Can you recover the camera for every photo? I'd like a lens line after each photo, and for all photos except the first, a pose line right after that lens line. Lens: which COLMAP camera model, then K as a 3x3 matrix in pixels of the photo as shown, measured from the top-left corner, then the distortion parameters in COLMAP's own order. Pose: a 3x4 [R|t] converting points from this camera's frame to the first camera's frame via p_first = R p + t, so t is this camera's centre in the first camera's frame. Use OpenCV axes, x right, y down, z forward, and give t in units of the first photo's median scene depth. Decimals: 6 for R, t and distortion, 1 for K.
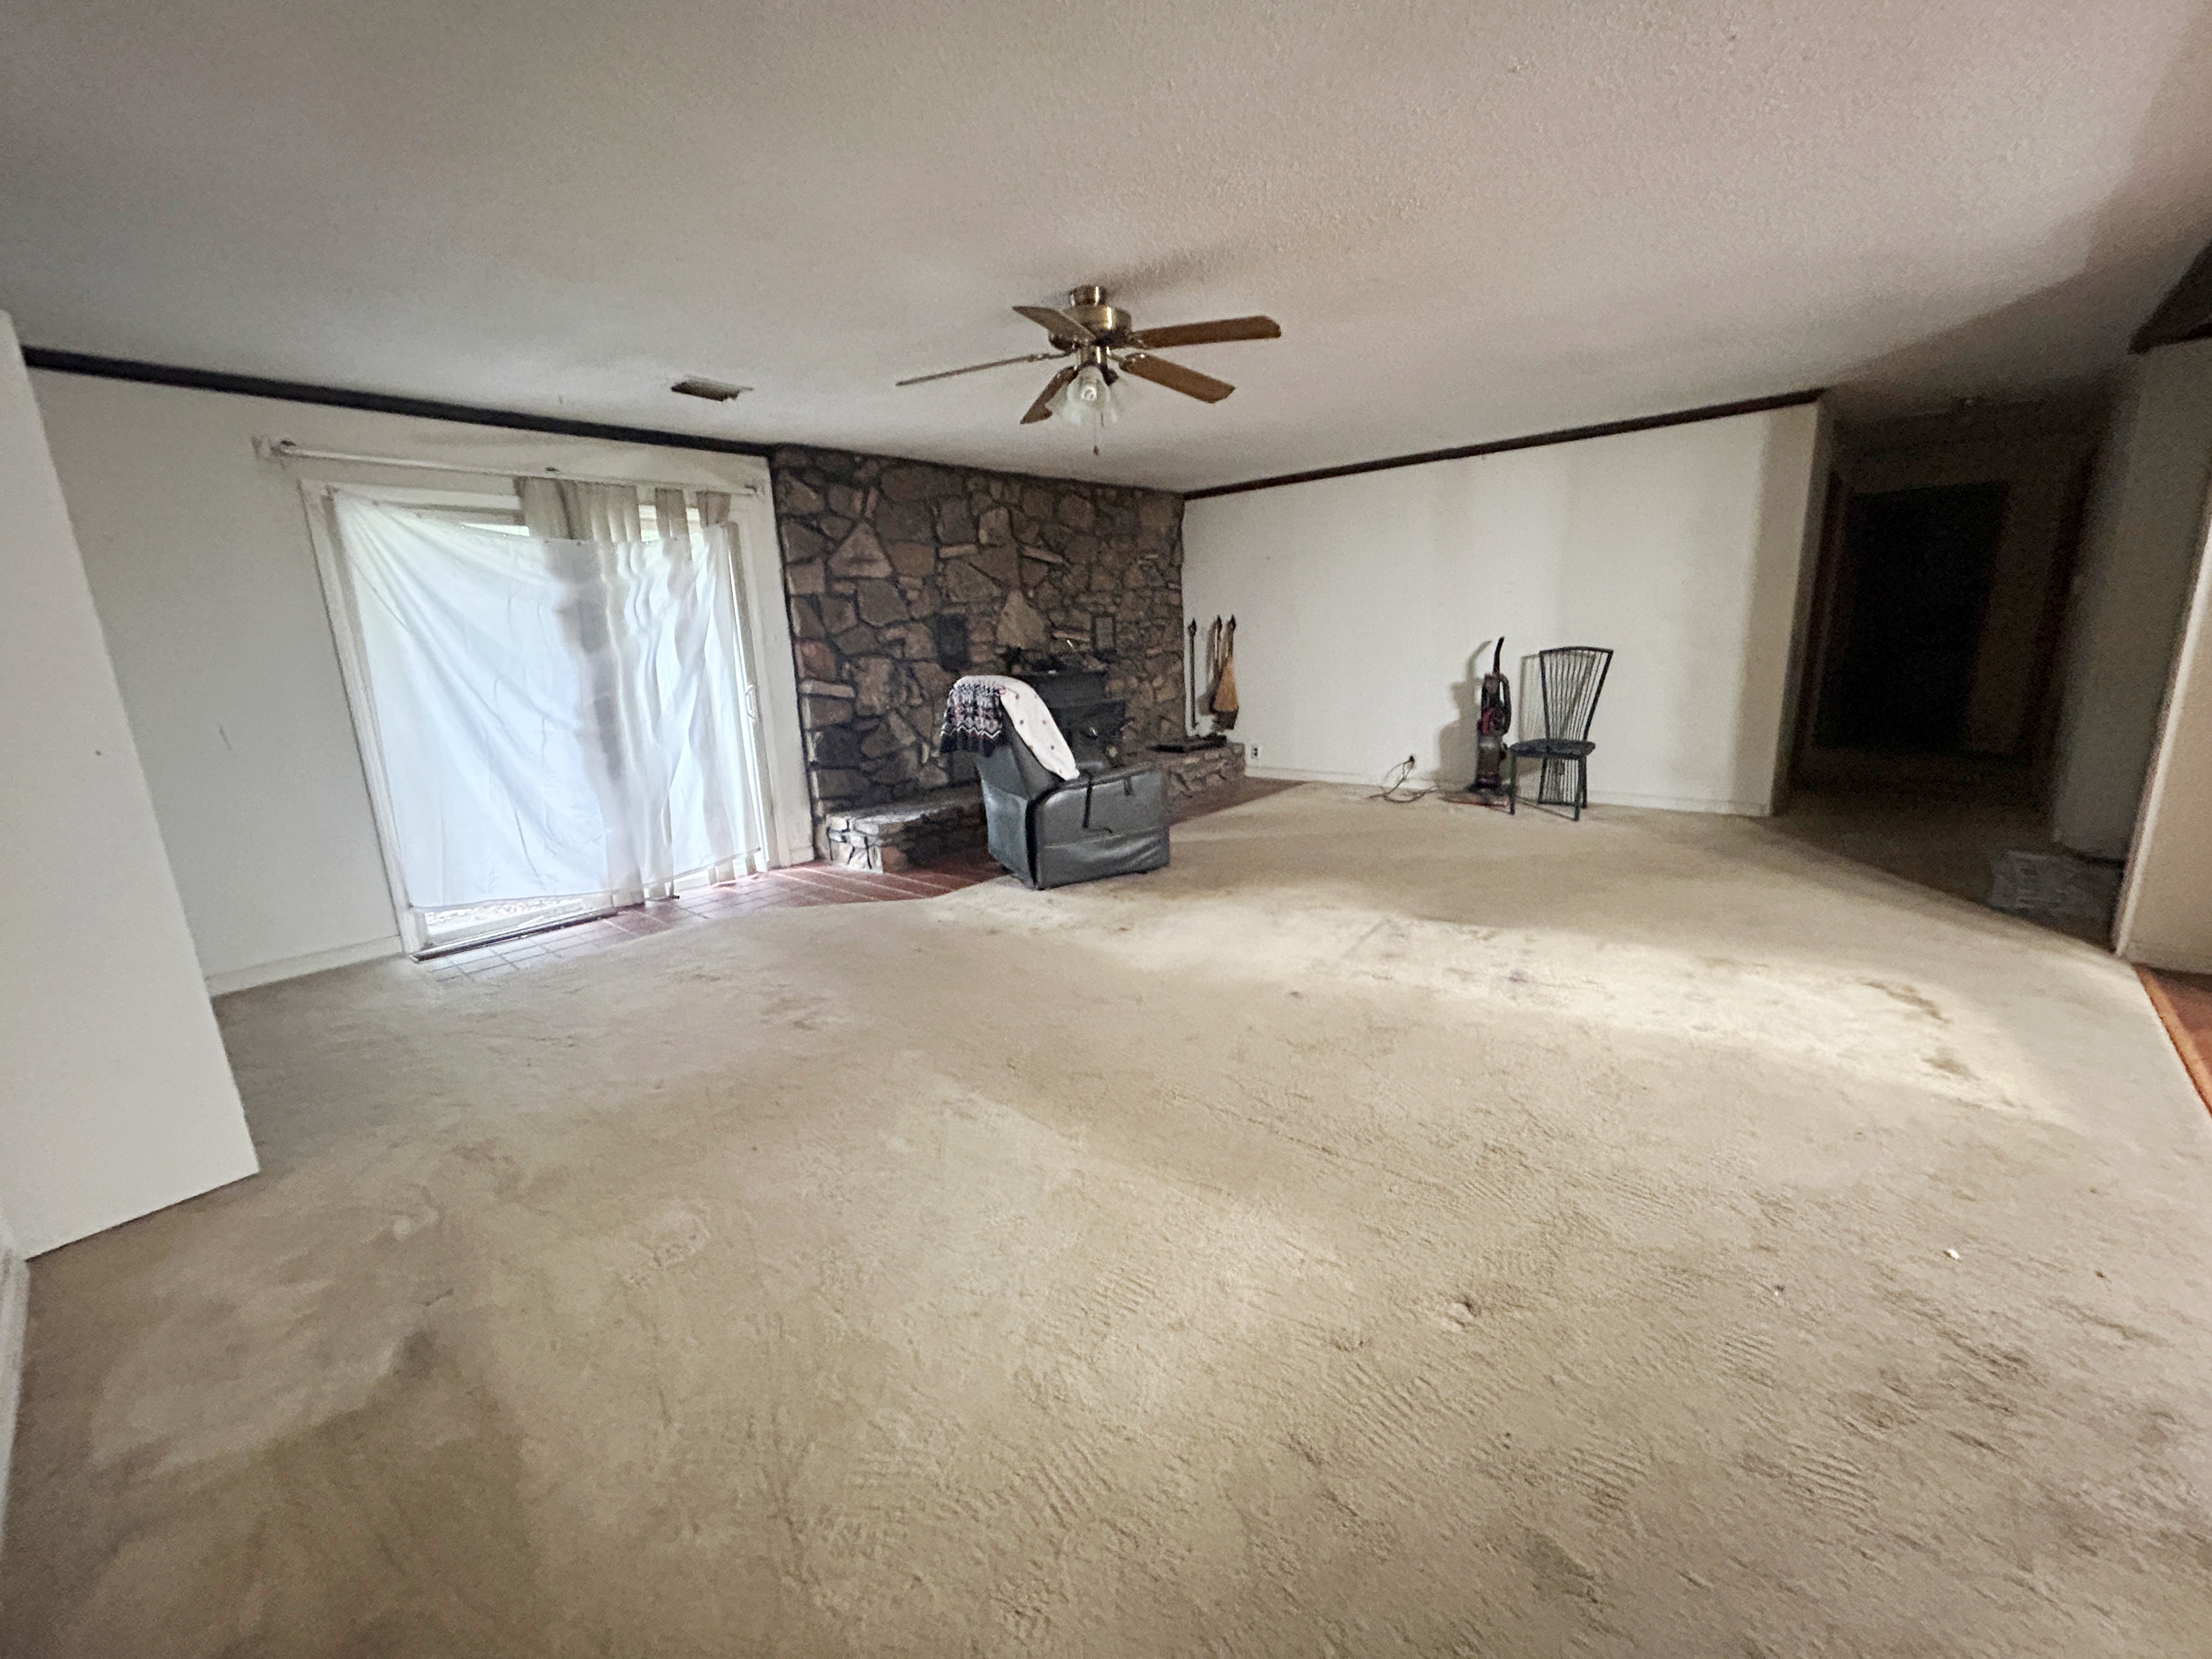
lens RADIAL K [[893.9, 0, 1092.2], [0, 893.9, 833.9], [0, 0, 1]] dist [-0.002424, -0.000105]
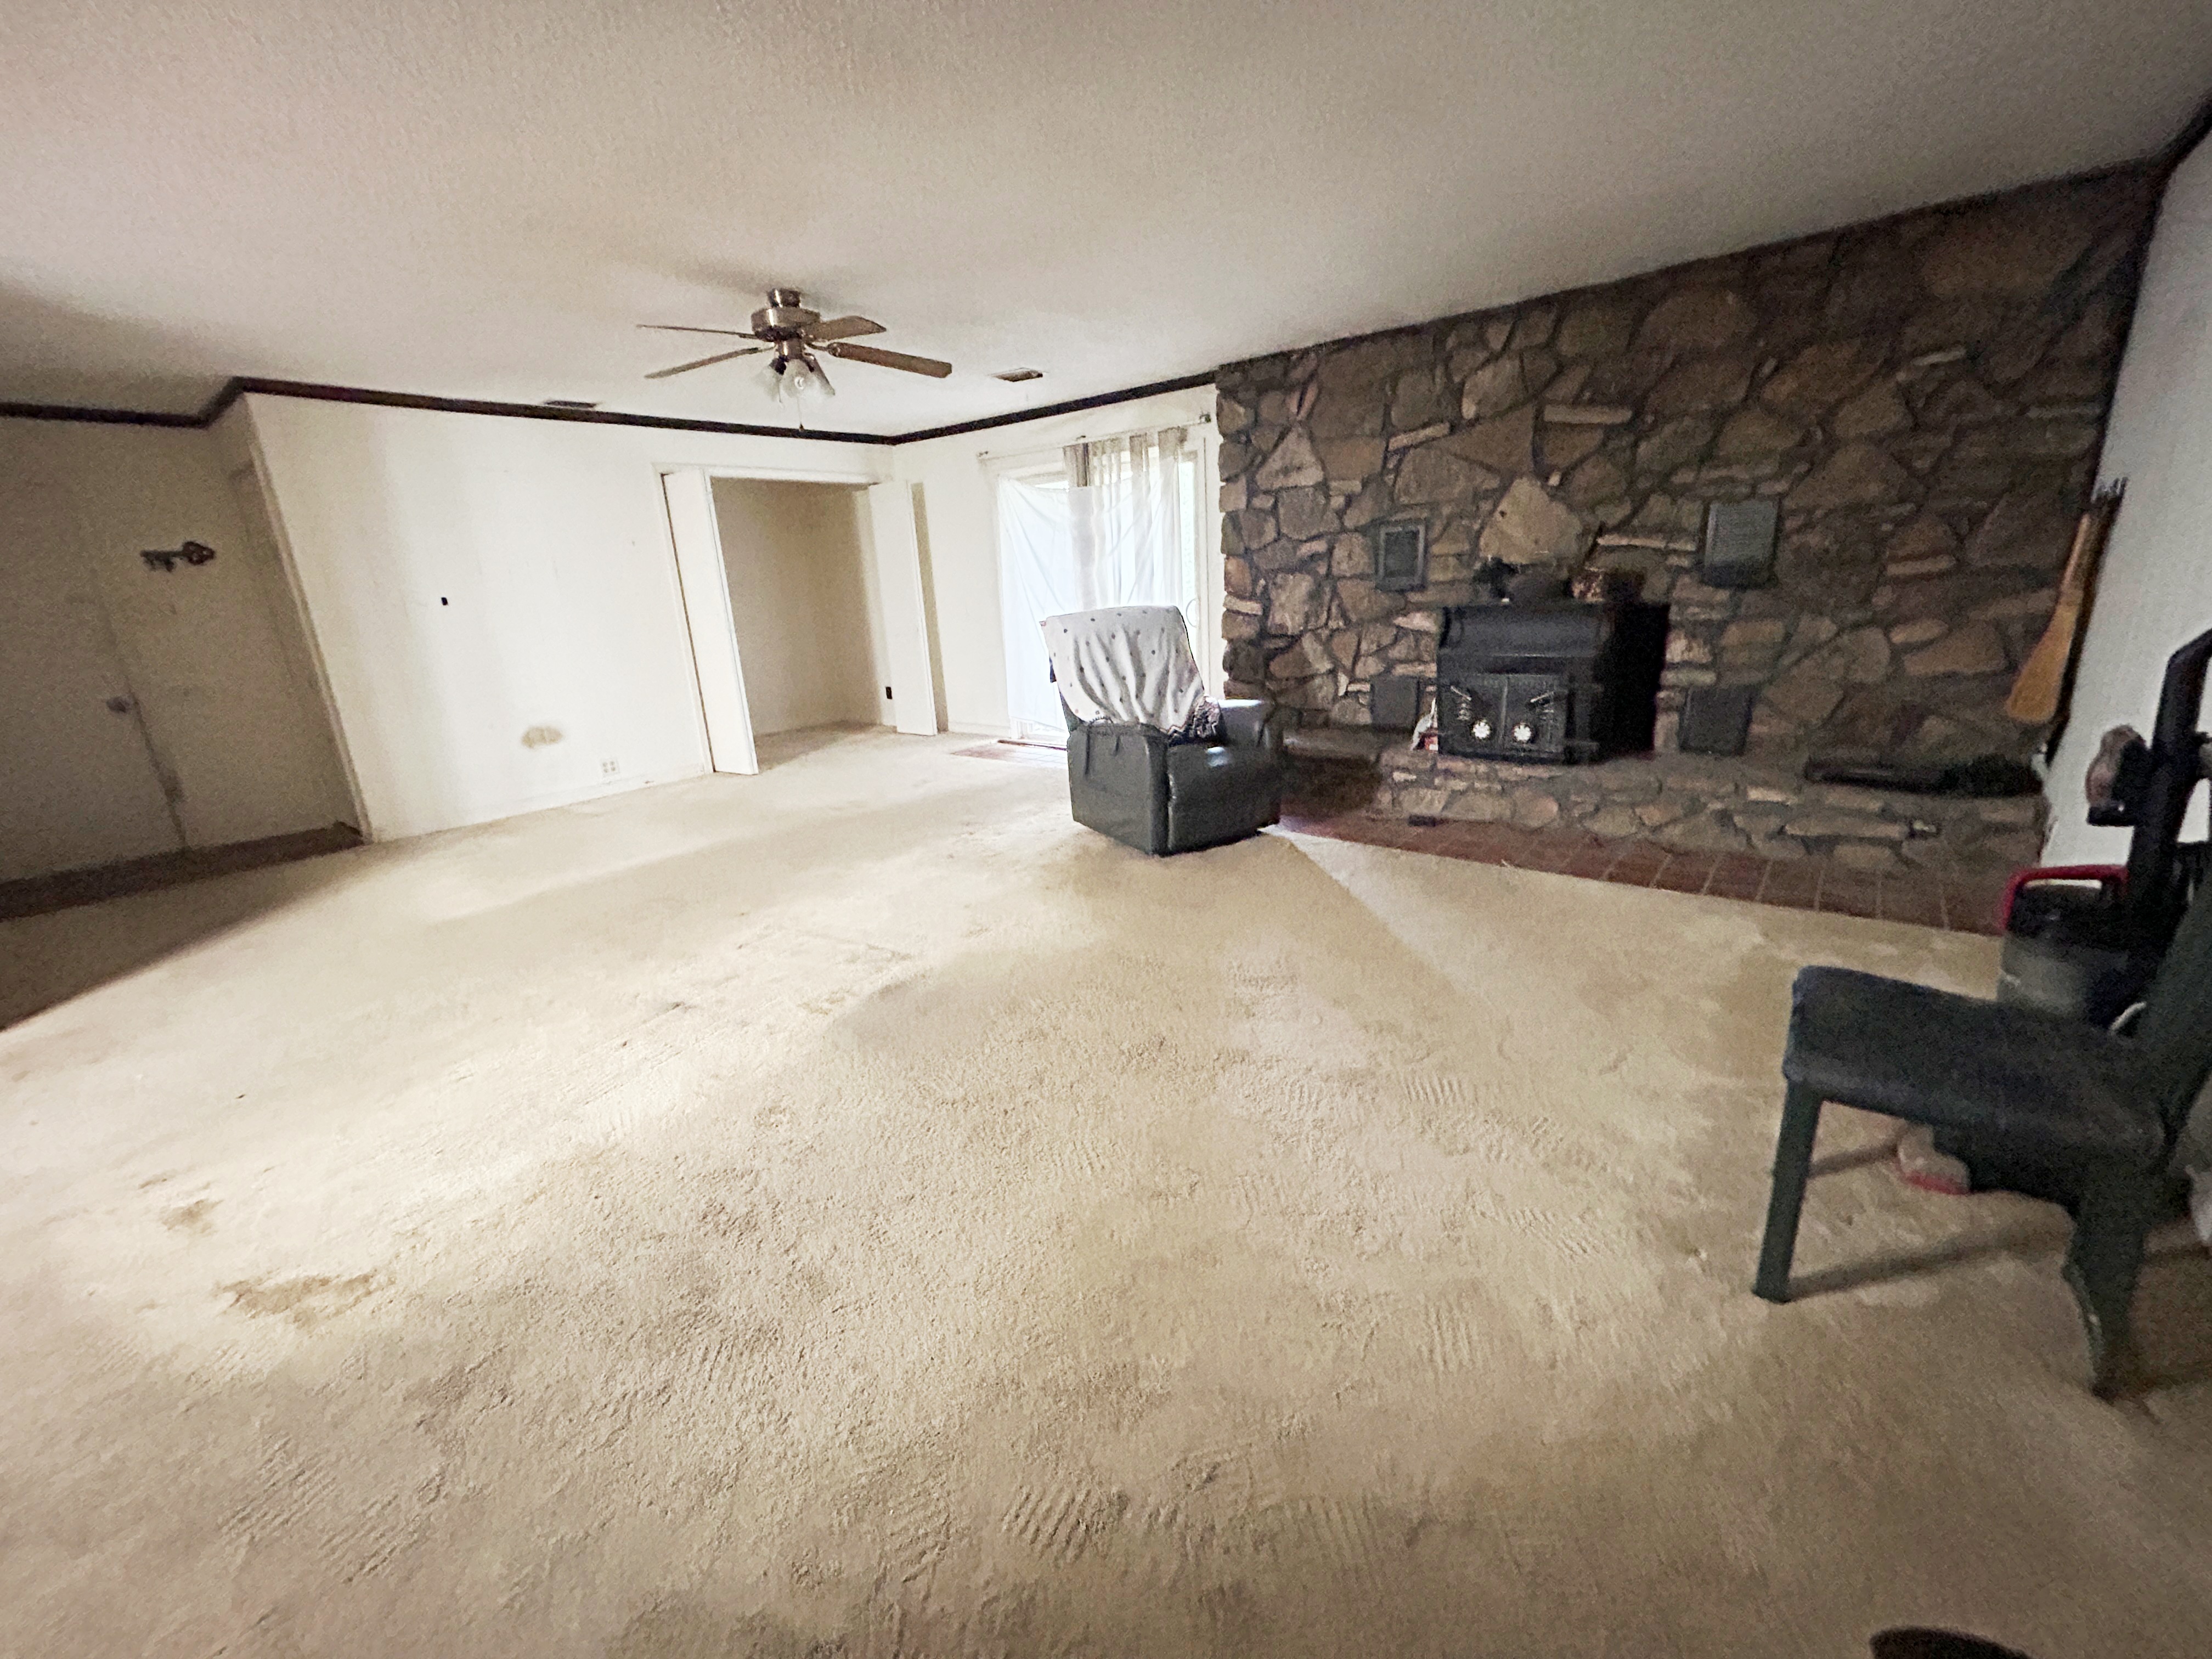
lens RADIAL K [[893.9, 0, 1105.5], [0, 893.9, 831.8], [0, 0, 1]] dist [-0.002424, -0.000105]
pose [[0.070225, 0.316930, -0.945846, 0.724466], [-0.172424, 0.937771, 0.301423, -0.190932], [0.982516, 0.141919, 0.120501, 0.723808]]
